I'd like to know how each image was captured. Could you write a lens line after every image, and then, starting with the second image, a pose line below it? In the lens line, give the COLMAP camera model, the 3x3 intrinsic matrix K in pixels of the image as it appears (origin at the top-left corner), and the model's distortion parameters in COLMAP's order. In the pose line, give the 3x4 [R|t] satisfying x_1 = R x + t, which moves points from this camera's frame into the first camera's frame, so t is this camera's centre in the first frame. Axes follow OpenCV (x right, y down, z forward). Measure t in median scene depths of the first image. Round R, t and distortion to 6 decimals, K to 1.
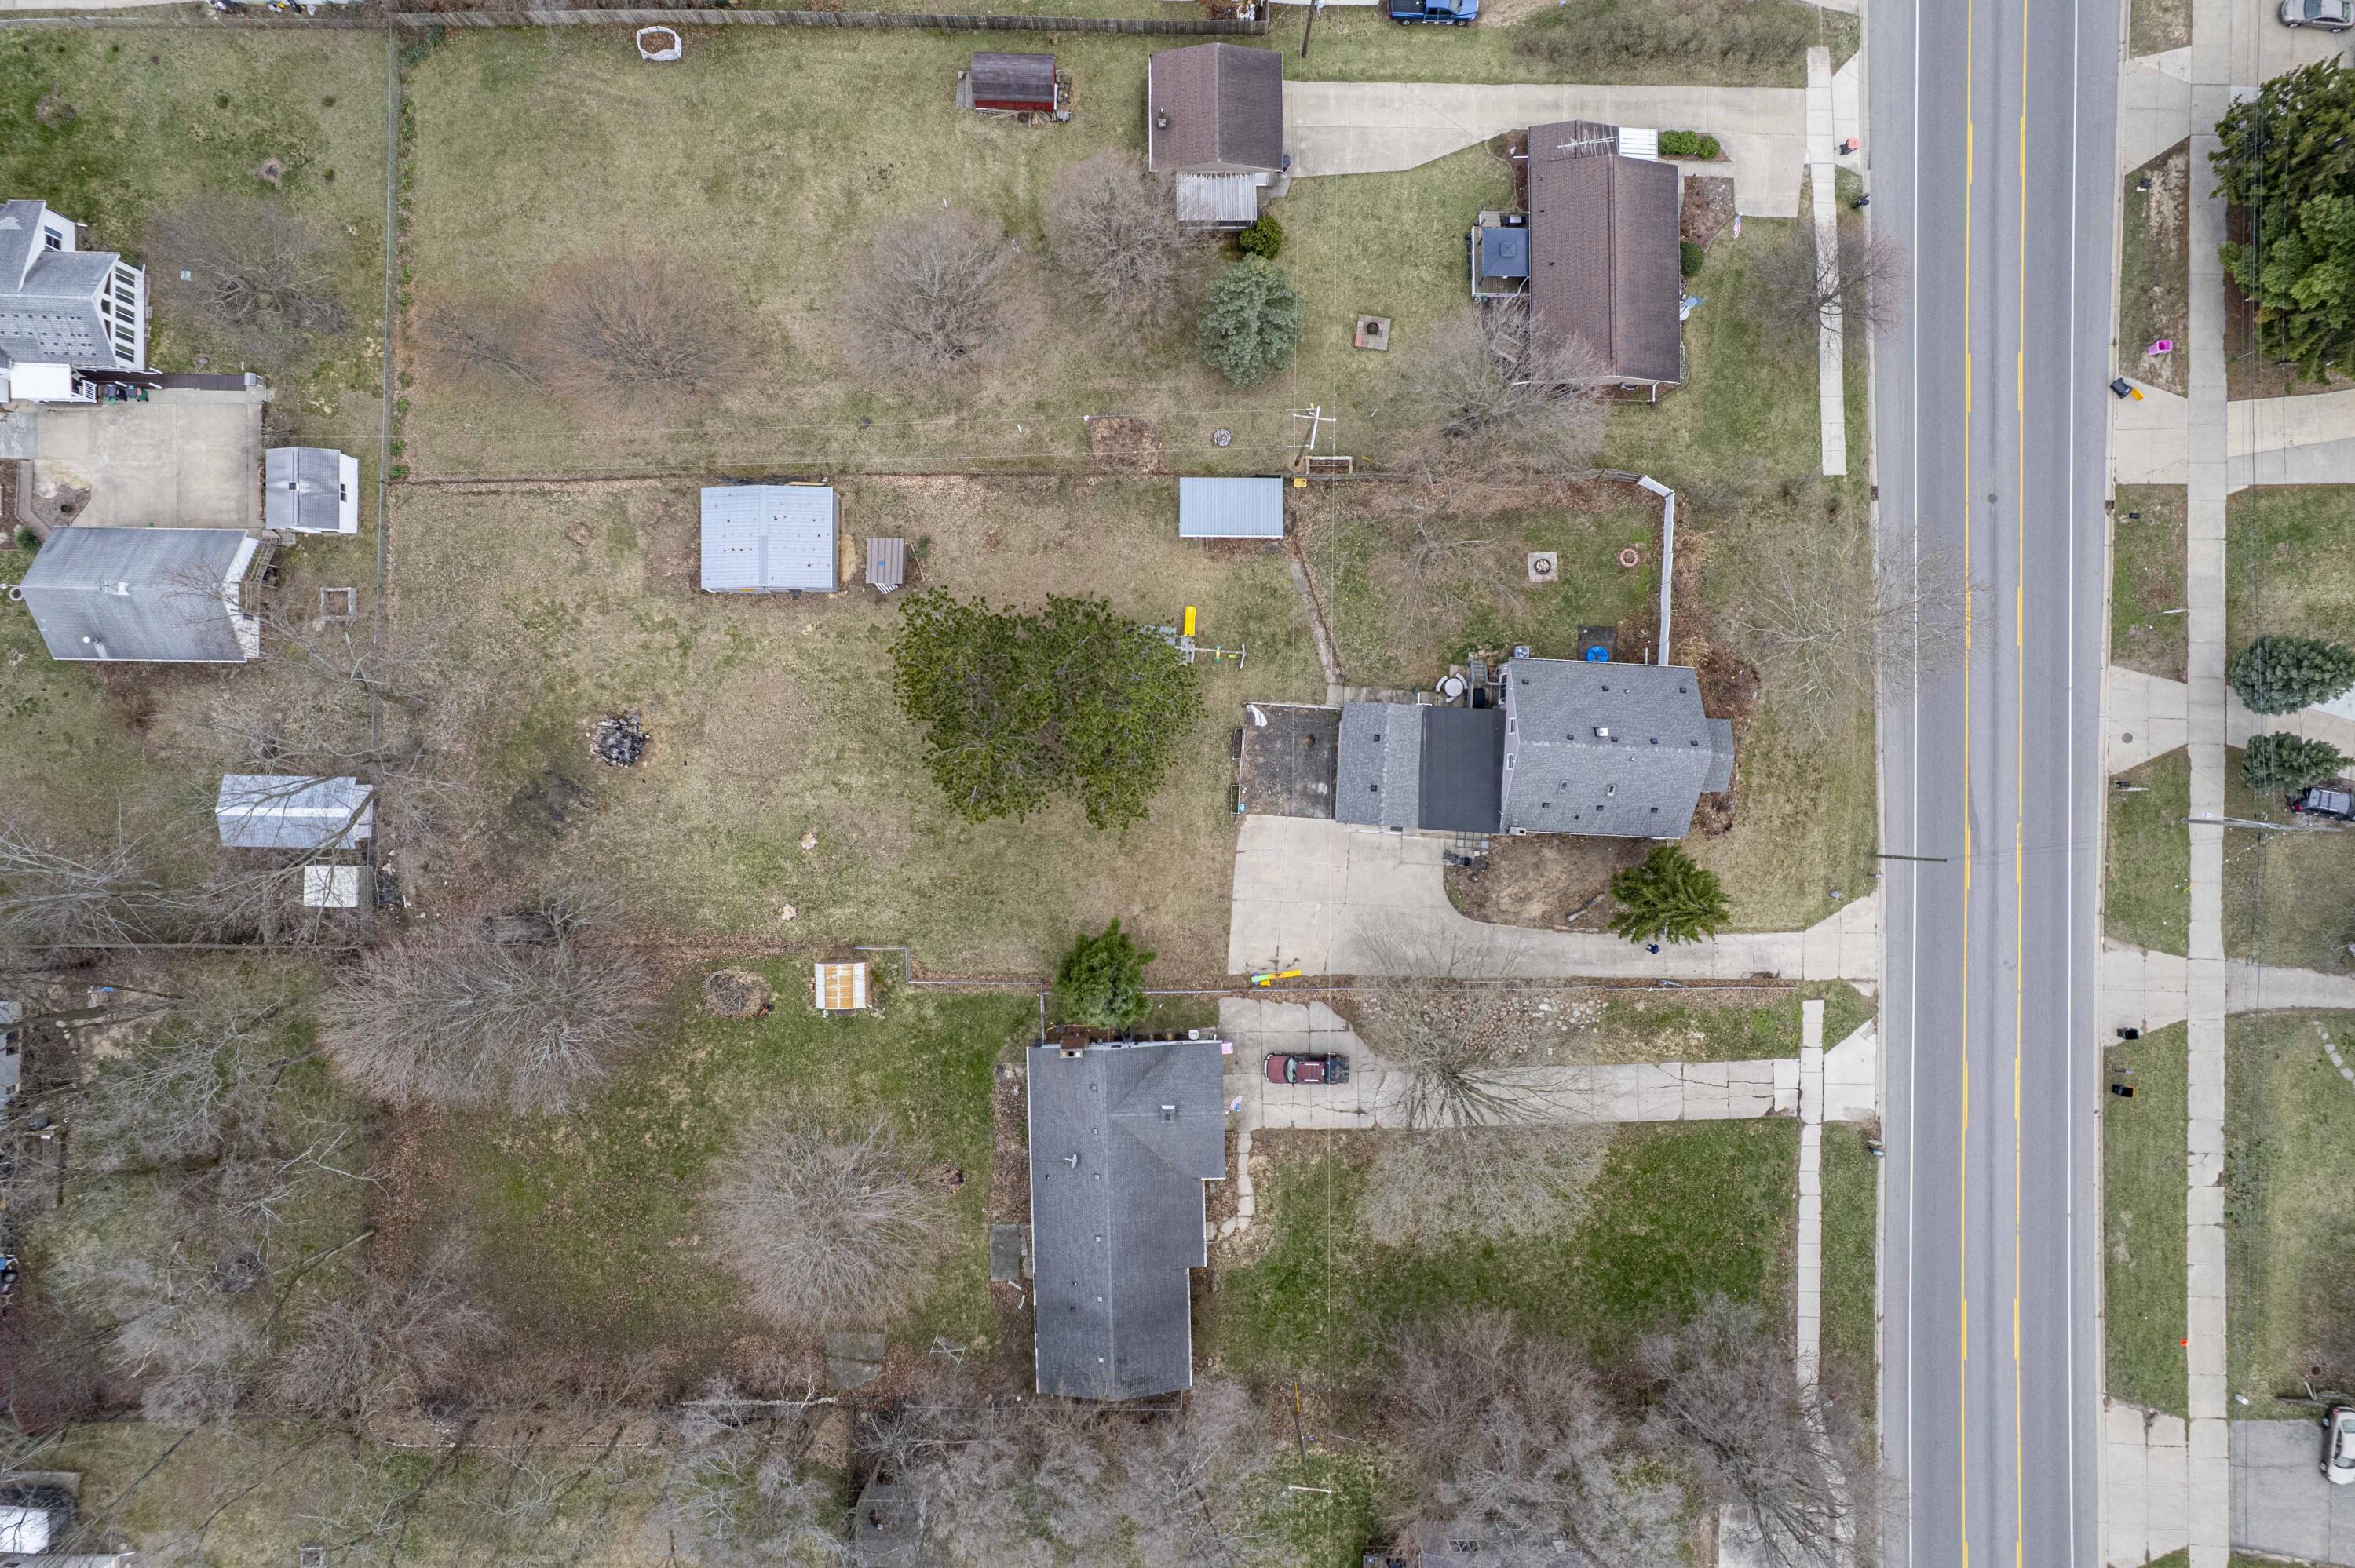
lens RADIAL K [[1503.6, 0, 1182.2], [0, 1503.6, 775.2], [0, 0, 1]] dist [-0.074083, 0.087381]
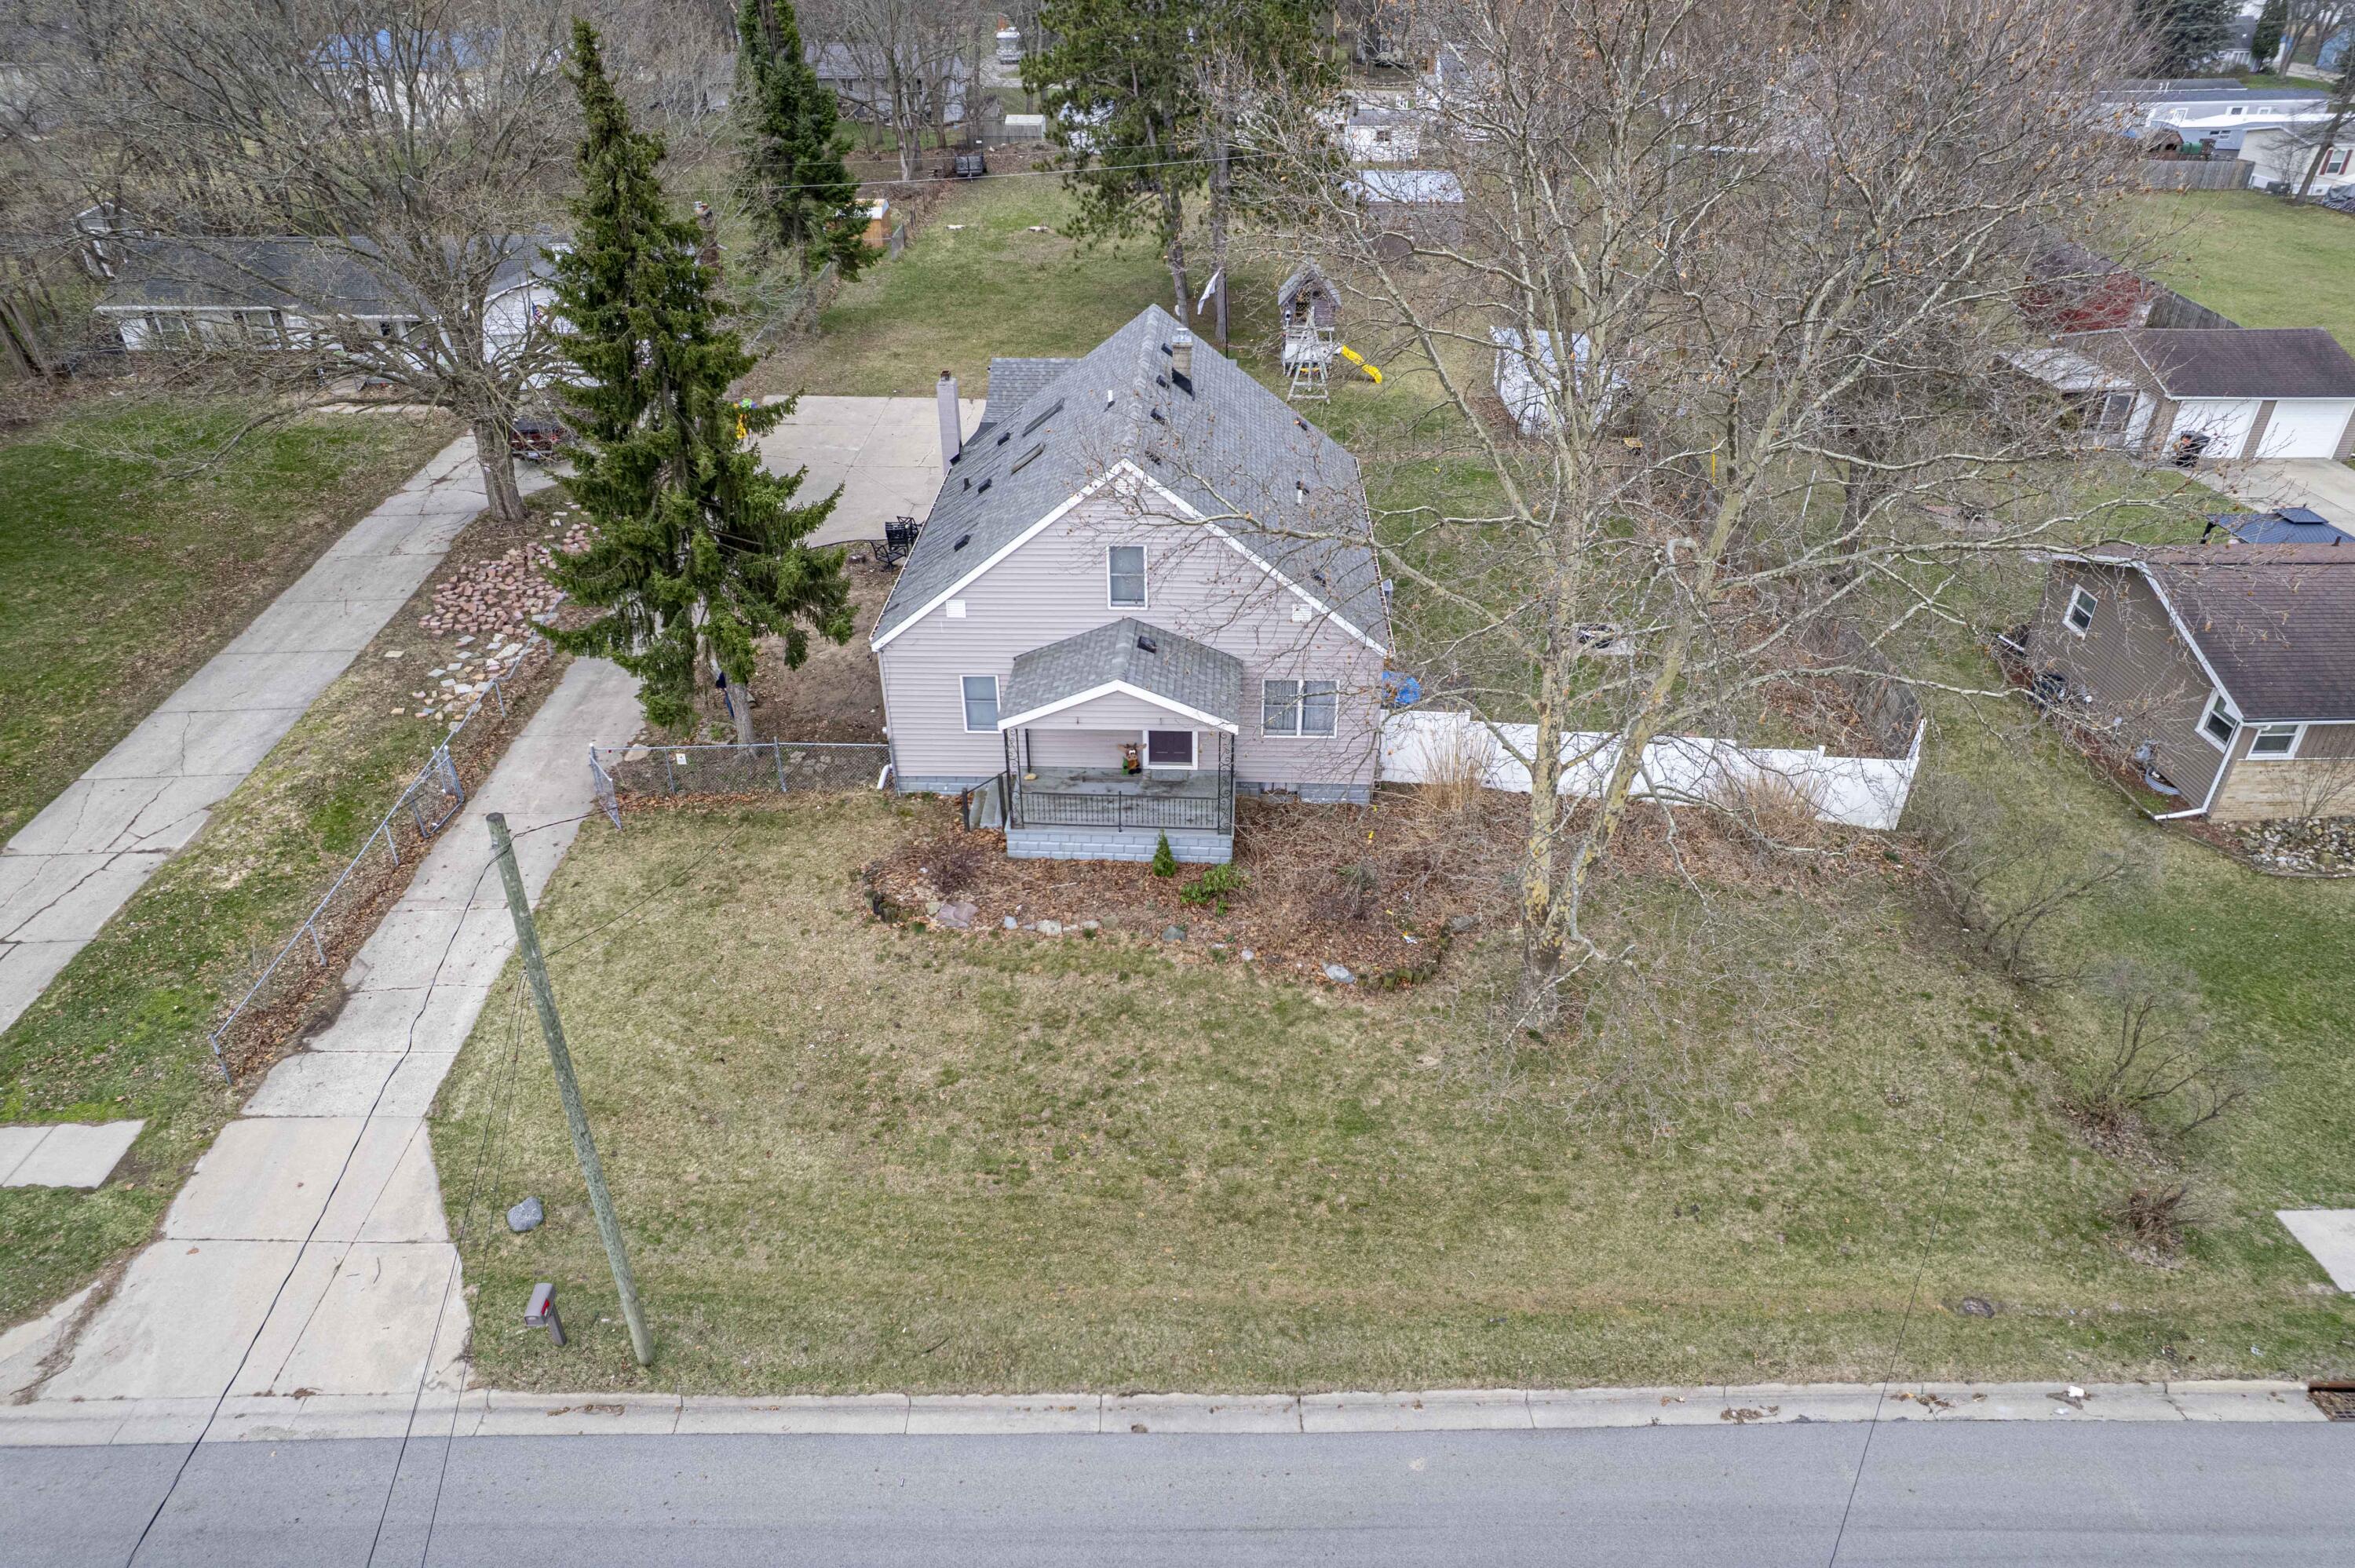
lens RADIAL K [[1503.6, 0, 1182.2], [0, 1503.6, 775.2], [0, 0, 1]] dist [-0.074083, 0.087381]
pose [[0.018097, 0.512791, -0.858323, 0.605787], [-0.999835, 0.007951, -0.016330, -0.019993], [-0.001550, 0.858477, 0.512850, 0.819785]]
